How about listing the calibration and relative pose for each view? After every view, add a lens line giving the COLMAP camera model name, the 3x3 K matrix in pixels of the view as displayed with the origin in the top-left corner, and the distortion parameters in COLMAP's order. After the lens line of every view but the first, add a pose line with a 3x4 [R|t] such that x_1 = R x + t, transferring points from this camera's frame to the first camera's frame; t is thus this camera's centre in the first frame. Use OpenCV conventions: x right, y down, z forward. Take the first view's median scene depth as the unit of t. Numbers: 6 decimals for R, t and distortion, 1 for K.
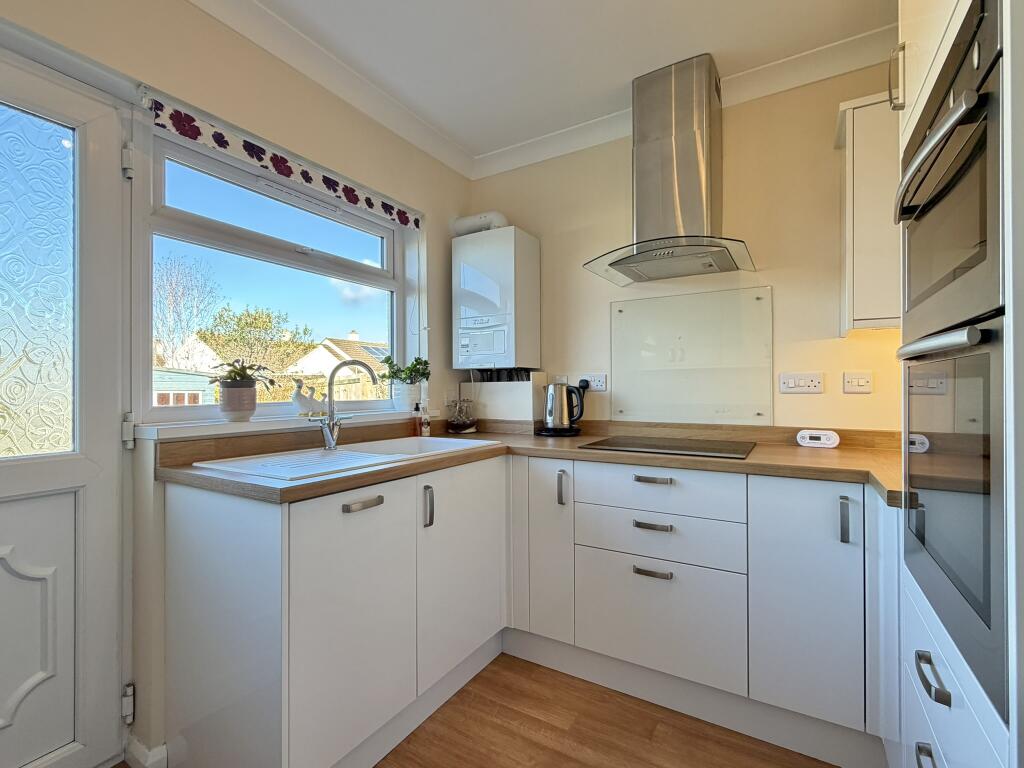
lens RADIAL K [[481.2, 0, 493.9], [0, 481.2, 384.8], [0, 0, 1]] dist [0.001738, -0.000366]
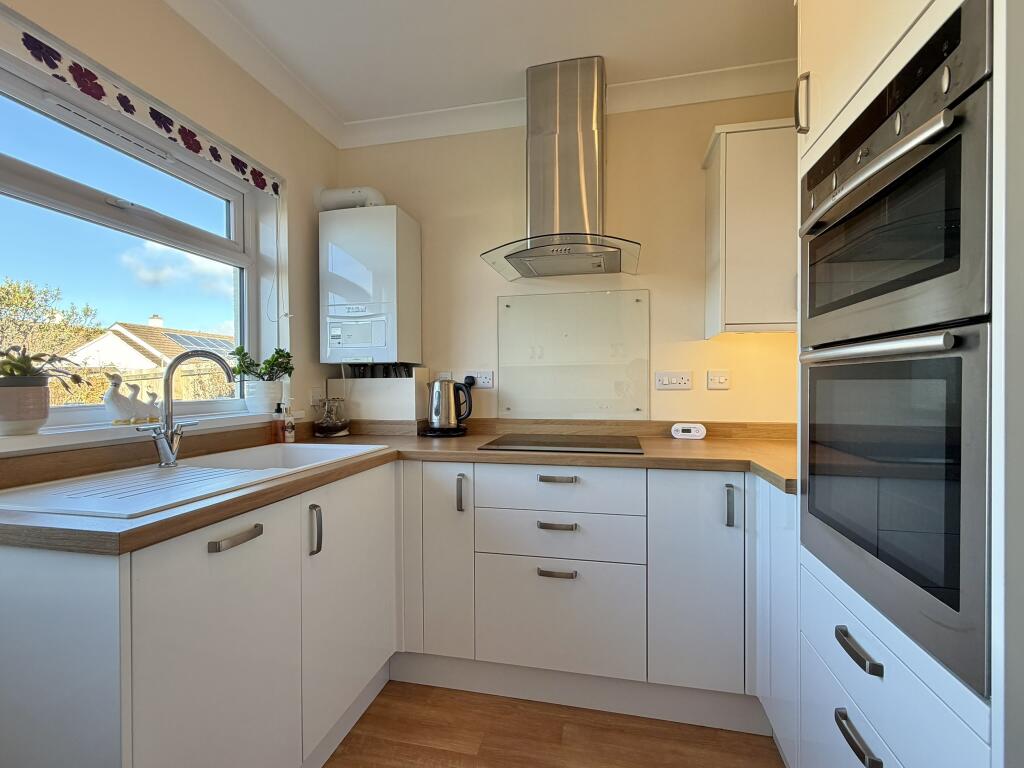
lens RADIAL K [[481.2, 0, 494.8], [0, 481.2, 385.0], [0, 0, 1]] dist [0.001738, -0.000366]
pose [[0.943948, -0.002346, 0.330087, -0.104418], [-0.001308, 0.999940, 0.010846, -0.004567], [-0.330093, -0.010670, 0.943888, 0.106737]]
